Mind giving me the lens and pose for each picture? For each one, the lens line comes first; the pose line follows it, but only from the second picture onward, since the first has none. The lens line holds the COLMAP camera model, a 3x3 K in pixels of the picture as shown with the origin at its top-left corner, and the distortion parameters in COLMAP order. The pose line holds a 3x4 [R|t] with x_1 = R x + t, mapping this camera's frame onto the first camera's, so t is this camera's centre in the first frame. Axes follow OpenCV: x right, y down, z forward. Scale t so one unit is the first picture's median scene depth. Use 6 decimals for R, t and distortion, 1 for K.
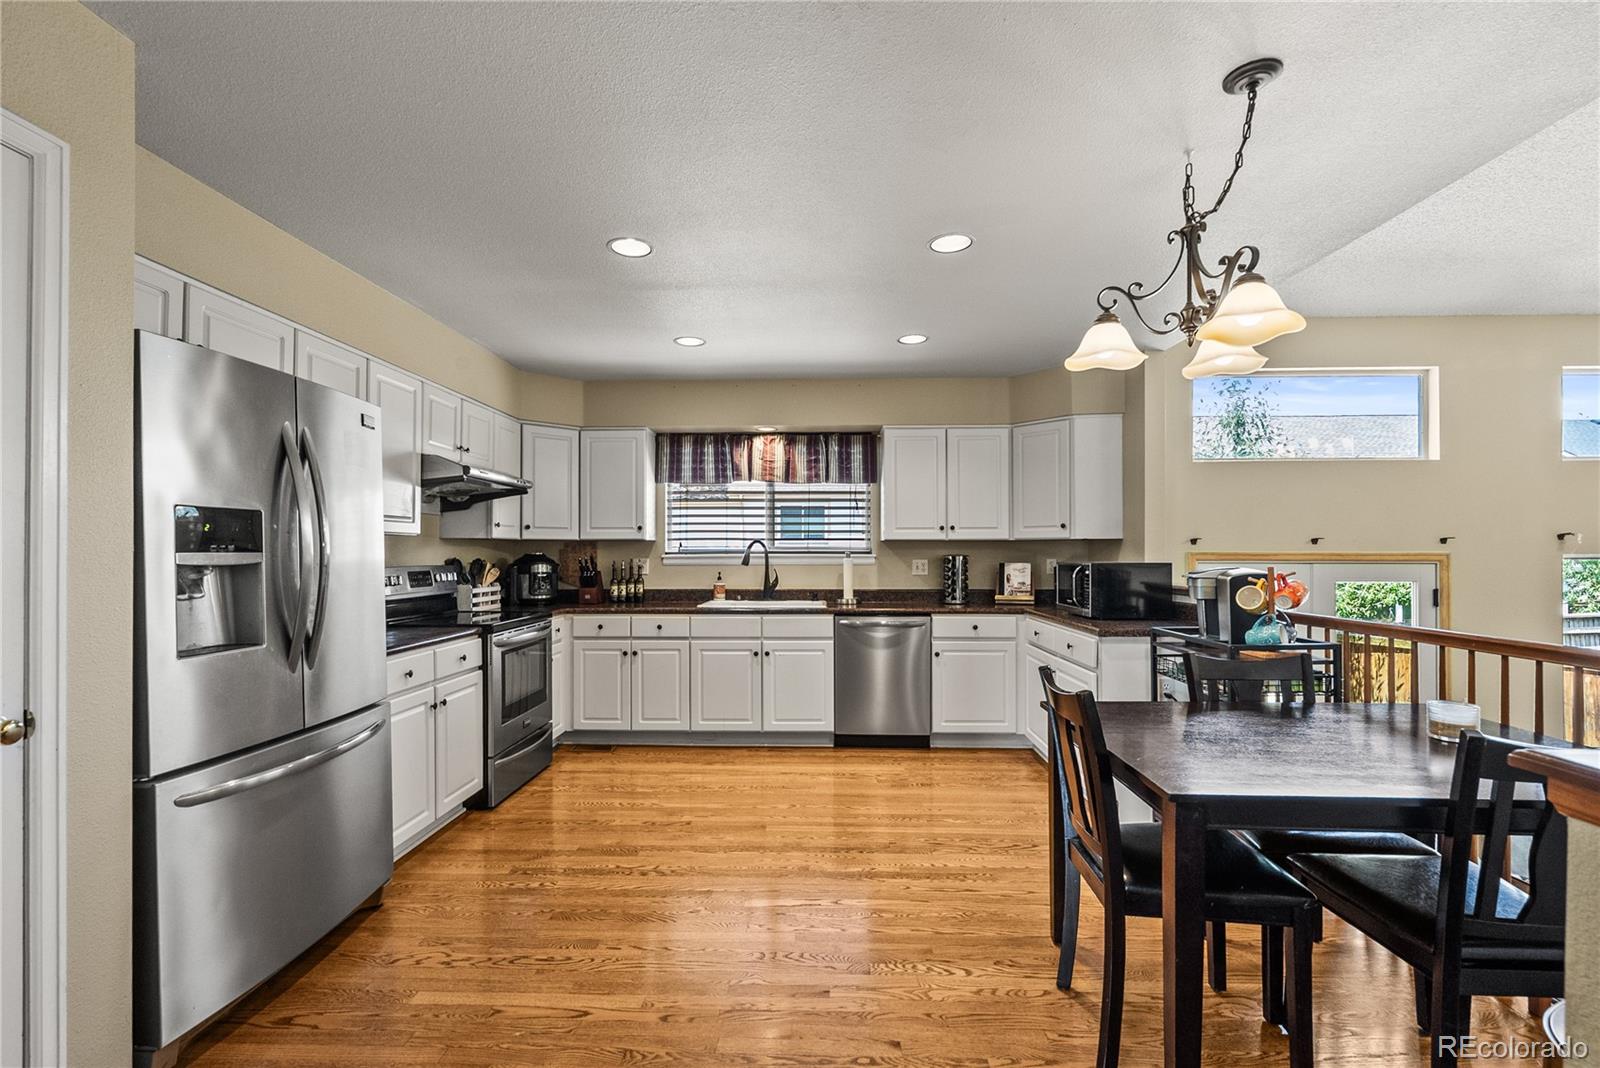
lens RADIAL K [[723.9, 0, 800.0], [0, 723.9, 534.0], [0, 0, 1]] dist [0.002314, -0.000054]
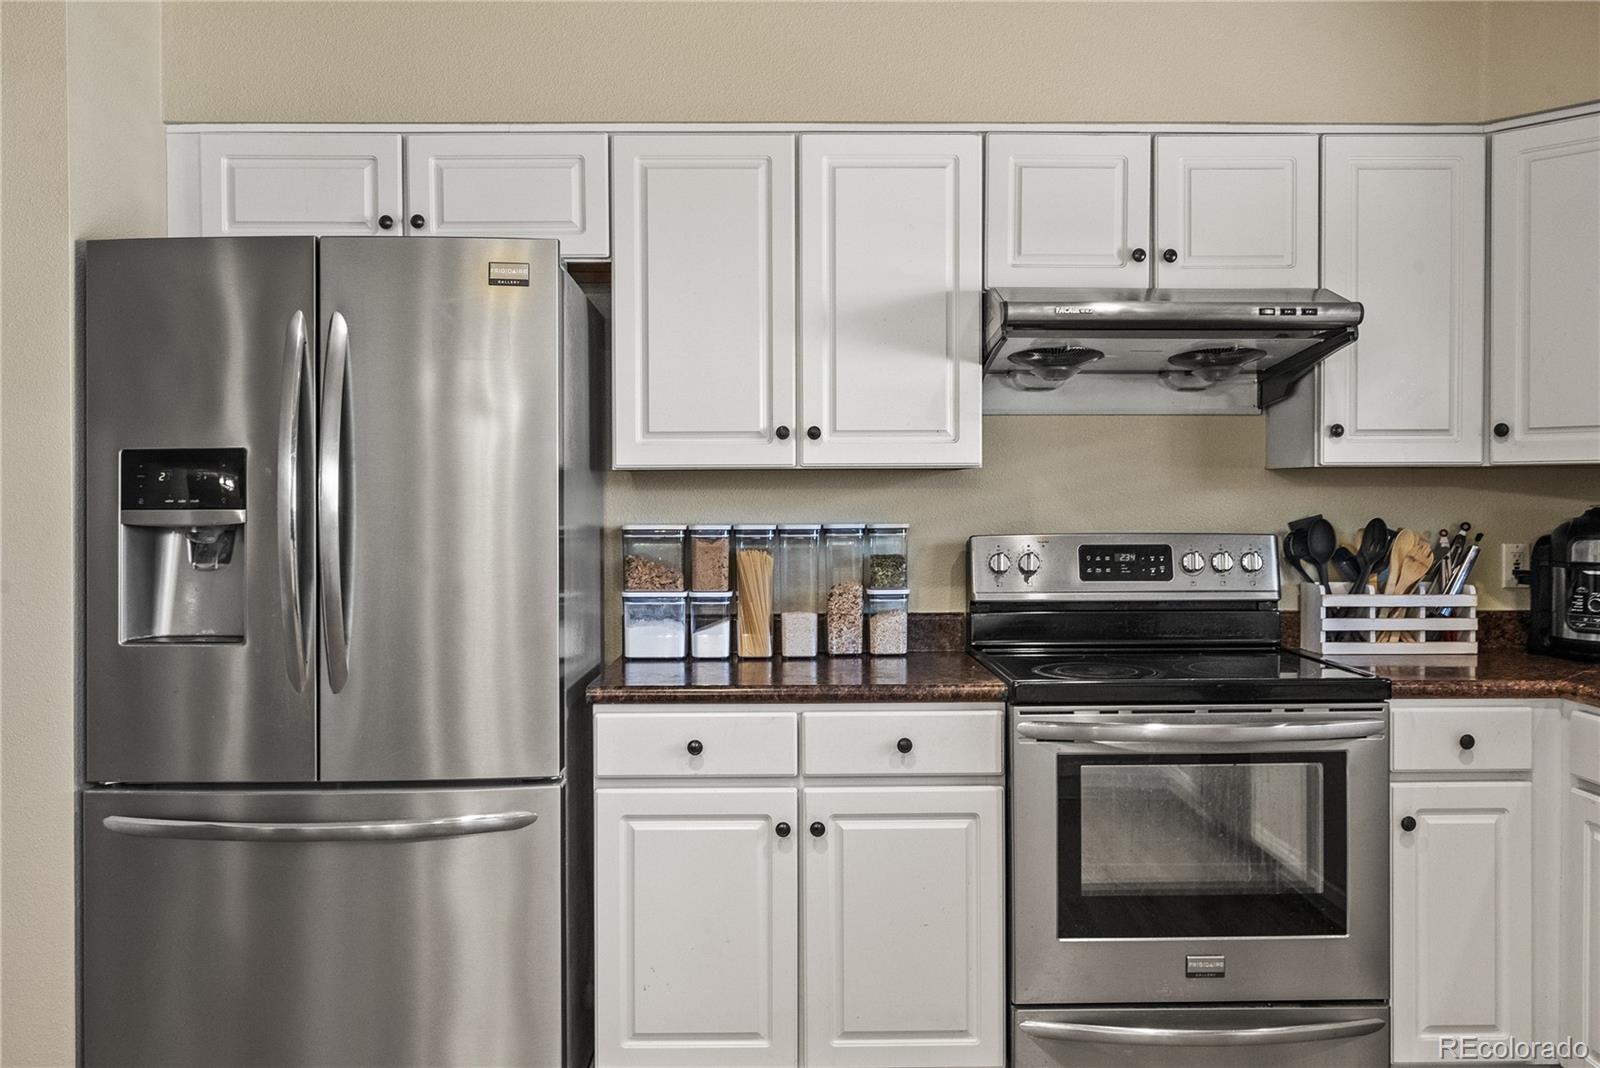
lens RADIAL K [[1282.3, 0, 797.4], [0, 1282.3, 510.8], [0, 0, 1]] dist [-0.000155, -0.000040]
pose [[0.046204, 0.009719, -0.998885, 0.205499], [0.028287, 0.999539, 0.011034, 0.011848], [0.998531, -0.028765, 0.045907, 0.593198]]
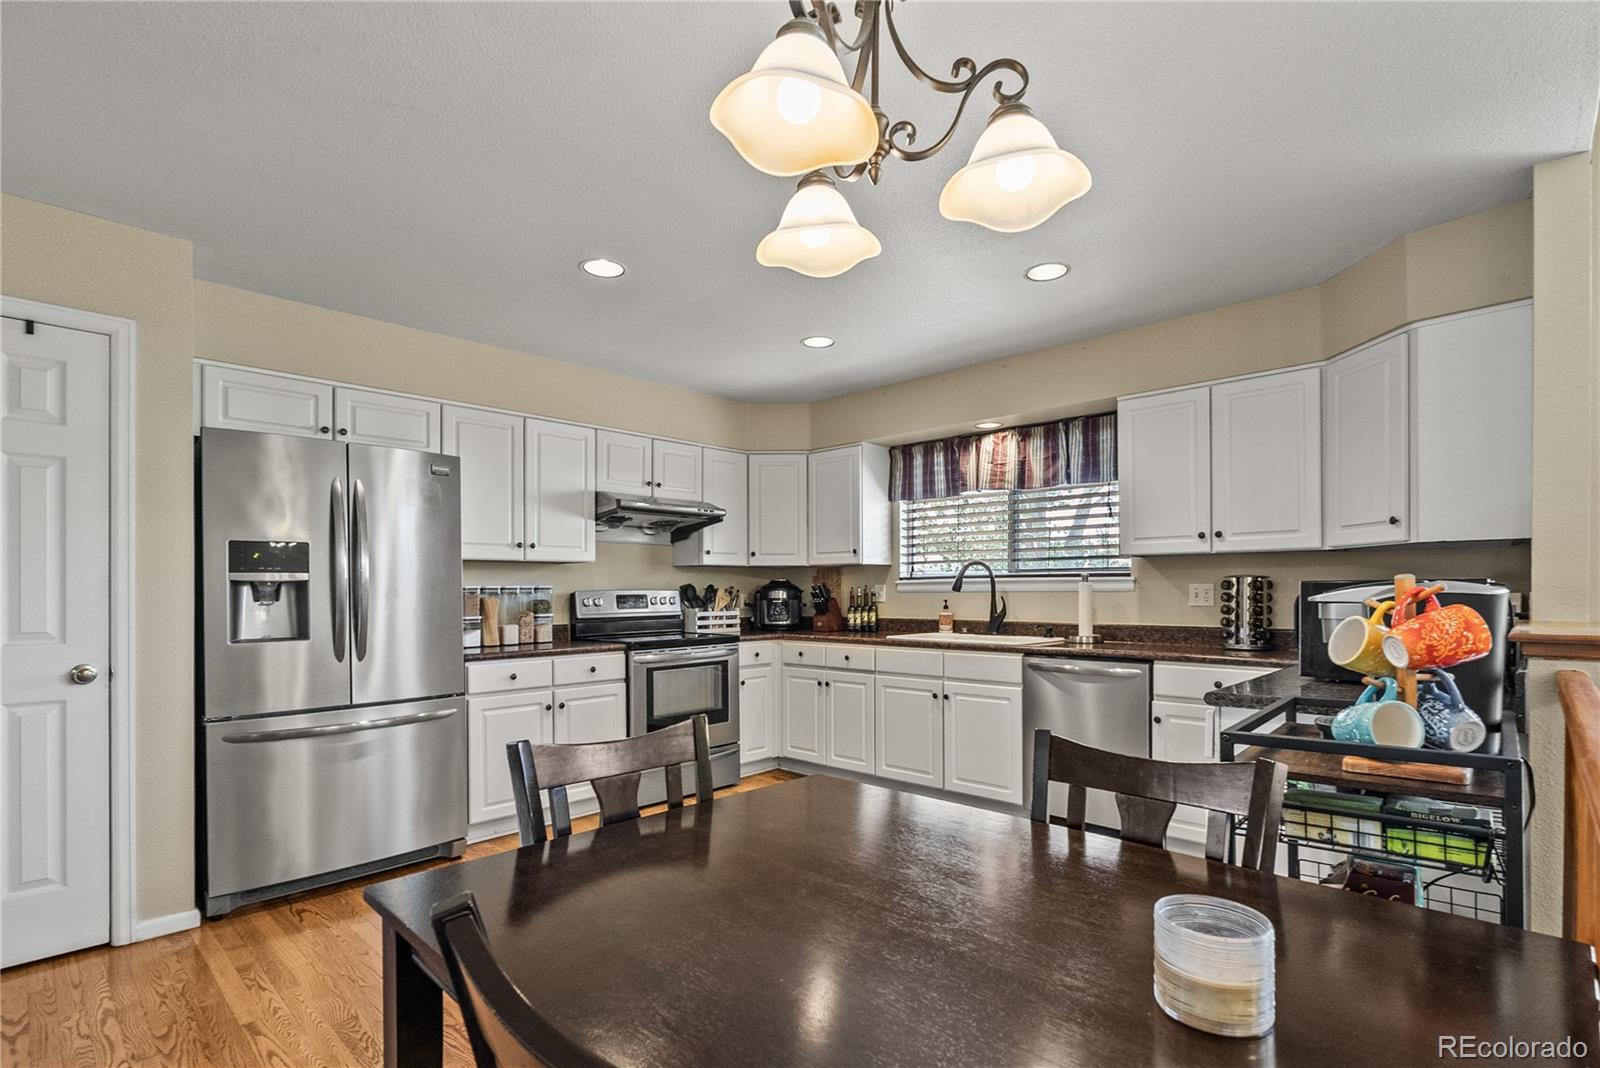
lens RADIAL K [[769.3, 0, 805.8], [0, 769.3, 583.4], [0, 0, 1]] dist [-0.000632, -0.000213]
pose [[0.743293, -0.007647, -0.668922, 0.387308], [0.020592, 0.999722, 0.011452, 0.019797], [0.668649, -0.022286, 0.743244, 0.217228]]
